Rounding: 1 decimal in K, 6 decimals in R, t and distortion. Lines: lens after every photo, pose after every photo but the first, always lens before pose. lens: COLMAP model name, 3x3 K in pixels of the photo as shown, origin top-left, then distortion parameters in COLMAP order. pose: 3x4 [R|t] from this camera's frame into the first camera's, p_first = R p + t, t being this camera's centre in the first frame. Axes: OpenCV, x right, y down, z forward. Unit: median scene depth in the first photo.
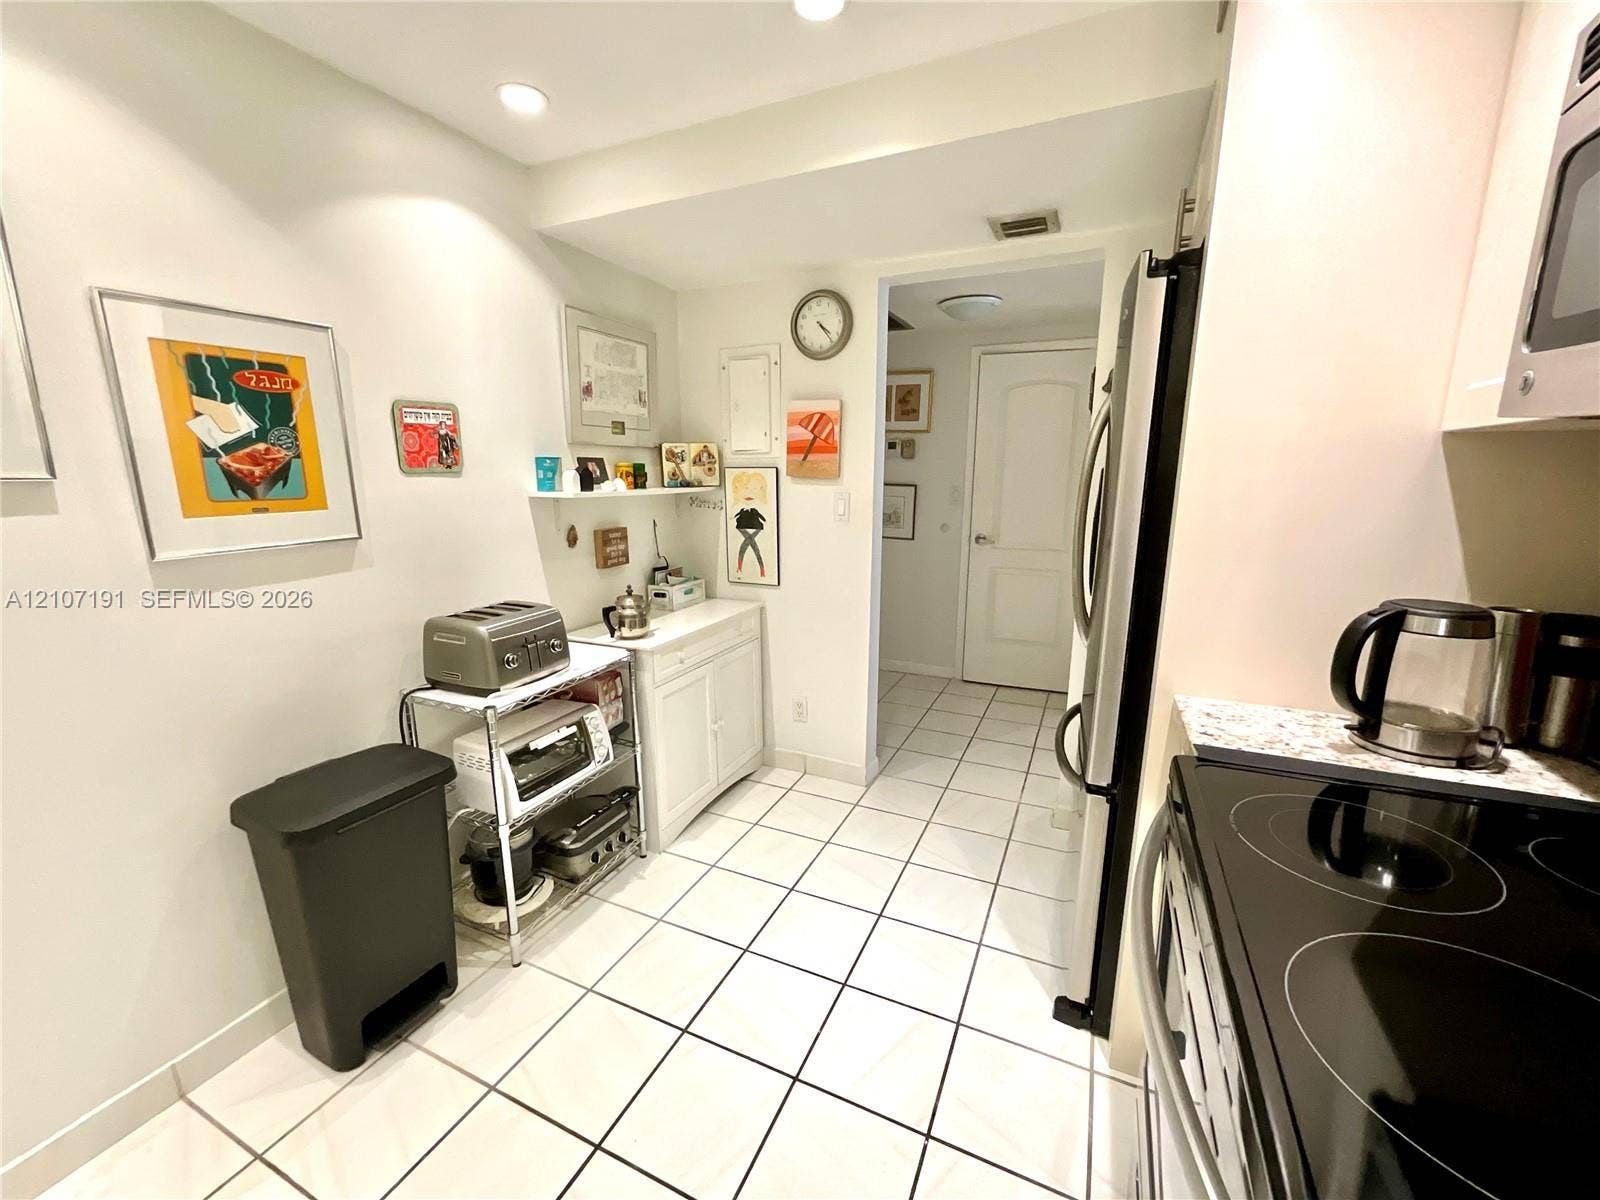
lens RADIAL K [[650.4, 0, 801.8], [0, 650.4, 602.7], [0, 0, 1]] dist [0.000086, 0.001129]
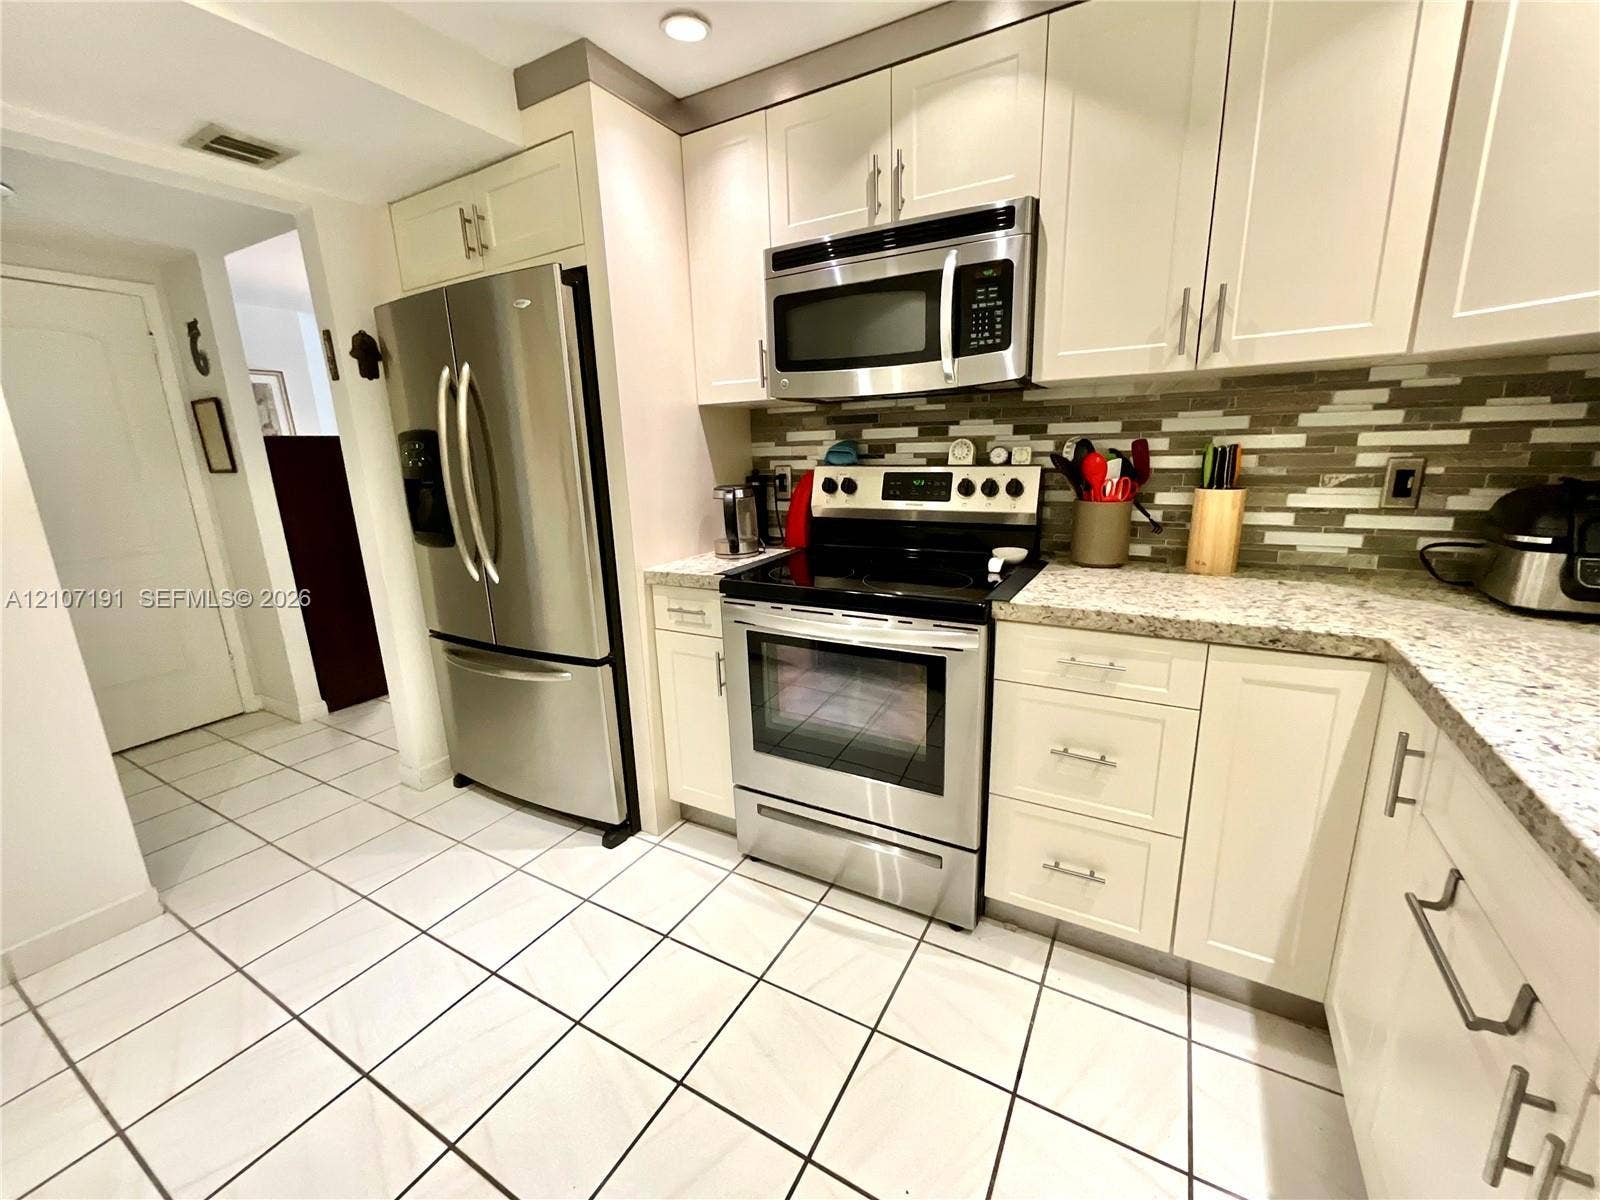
lens RADIAL K [[650.4, 0, 805.2], [0, 650.4, 602.3], [0, 0, 1]] dist [0.000086, 0.001129]
pose [[0.078929, -0.237950, 0.968065, -0.521042], [0.229906, 0.949261, 0.214584, -0.016020], [-0.970007, 0.205627, 0.129631, 0.249329]]
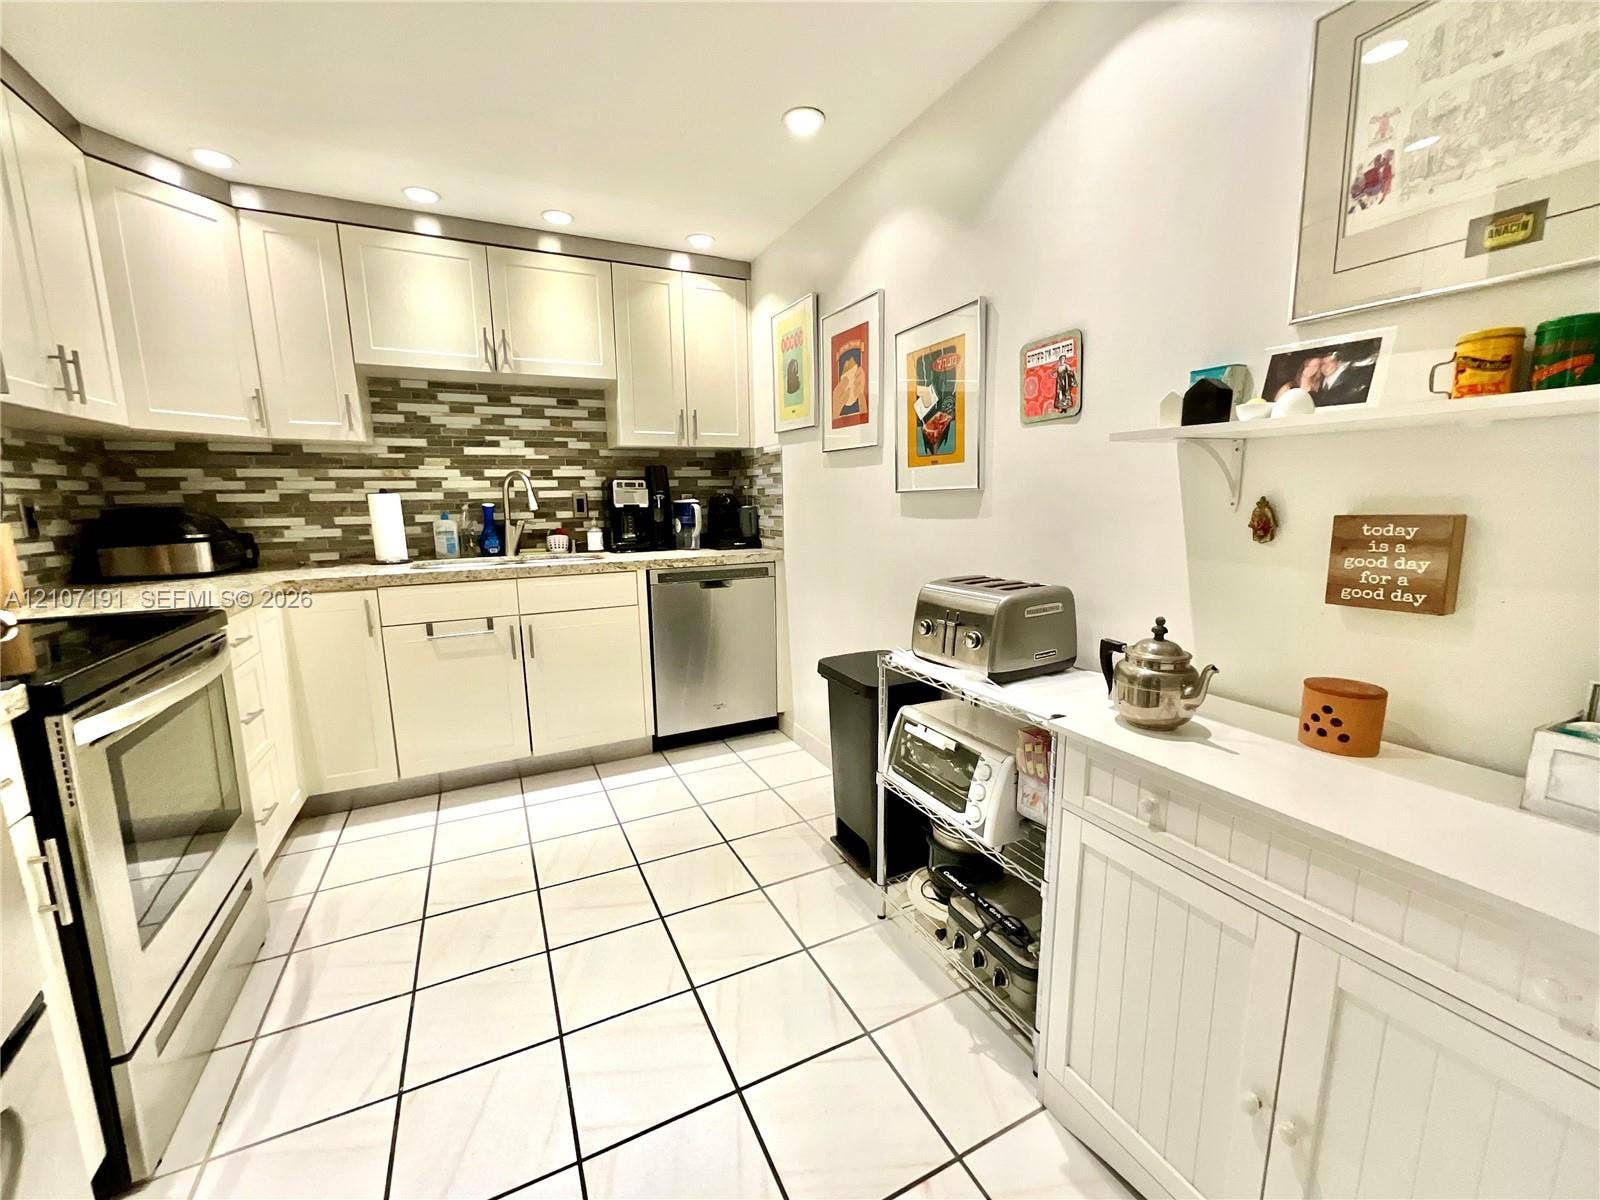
lens RADIAL K [[650.4, 0, 798.5], [0, 650.4, 602.4], [0, 0, 1]] dist [0.000086, 0.001129]
pose [[-0.625451, 0.138459, -0.767880, 0.274714], [-0.141537, 0.947670, 0.286161, -0.138181], [0.767319, 0.287663, -0.573125, 1.062107]]
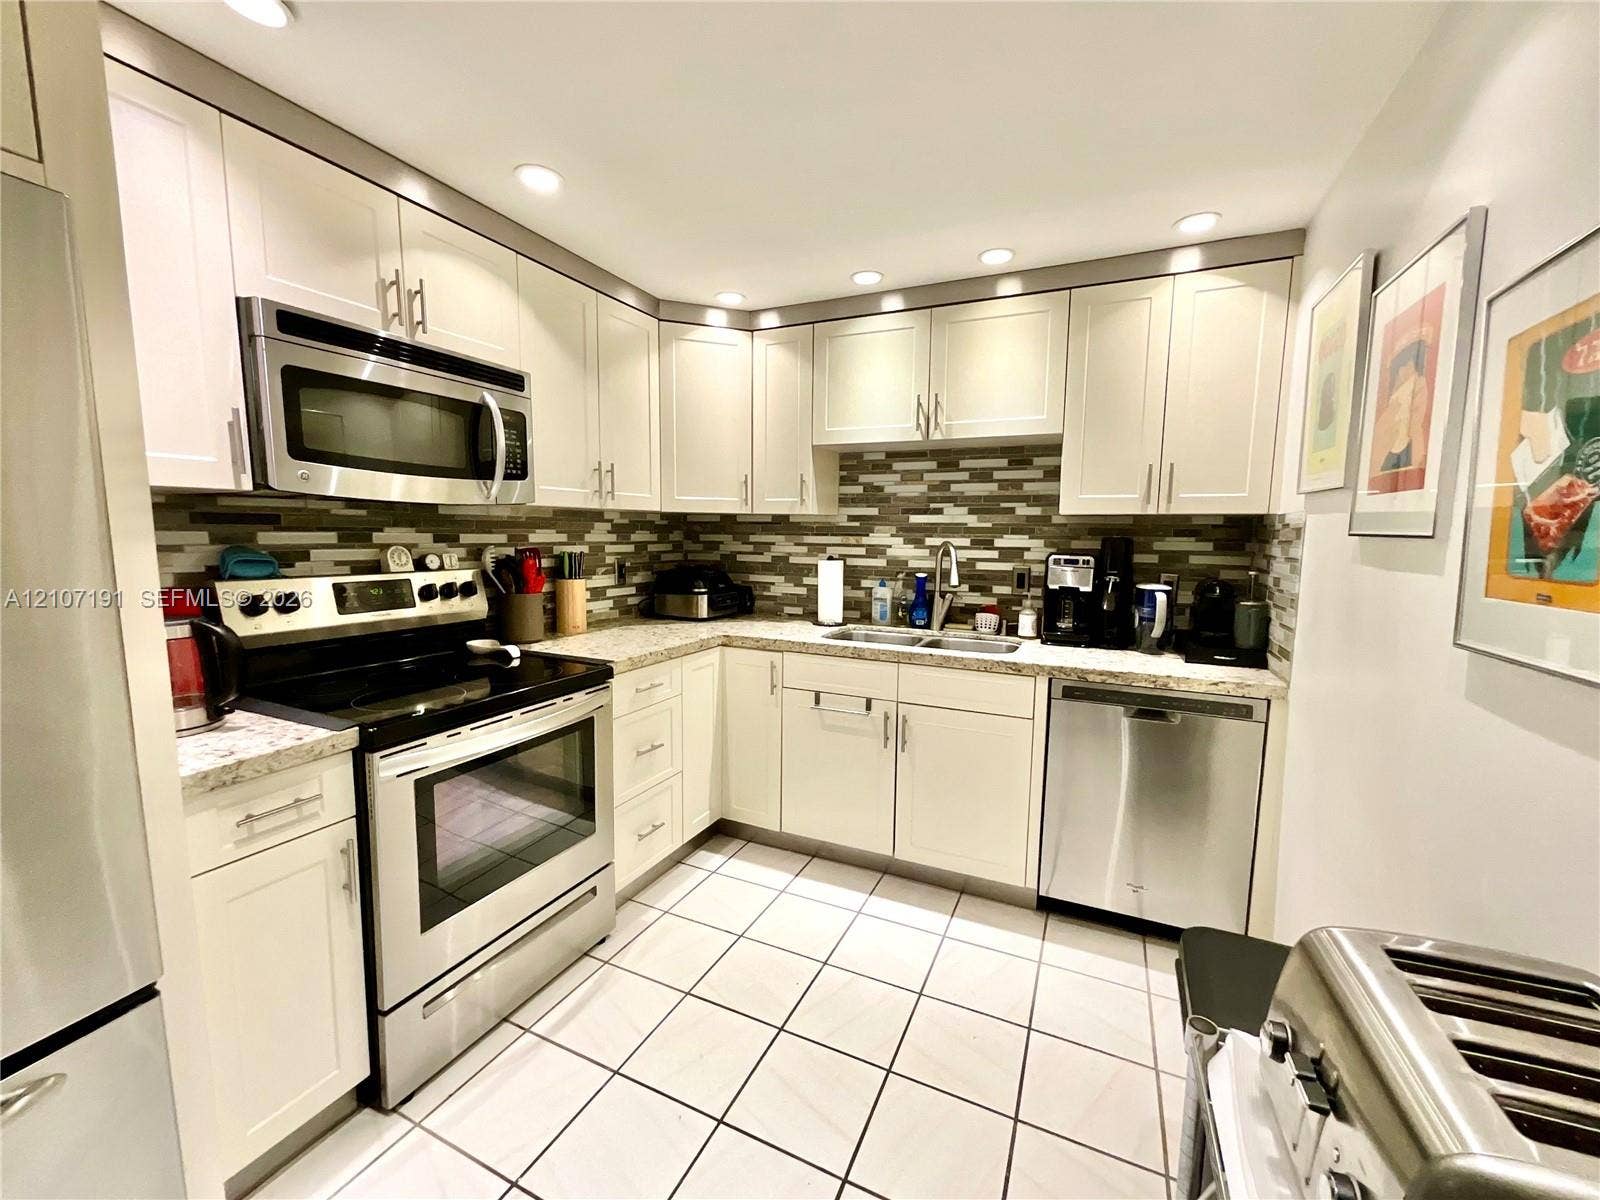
lens RADIAL K [[650.4, 0, 798.2], [0, 650.4, 603.6], [0, 0, 1]] dist [0.000086, 0.001129]
pose [[-0.999951, -0.009790, 0.001276, -0.135438], [-0.008914, 0.950781, 0.309734, -0.194847], [-0.004246, 0.309708, -0.950822, 0.984613]]
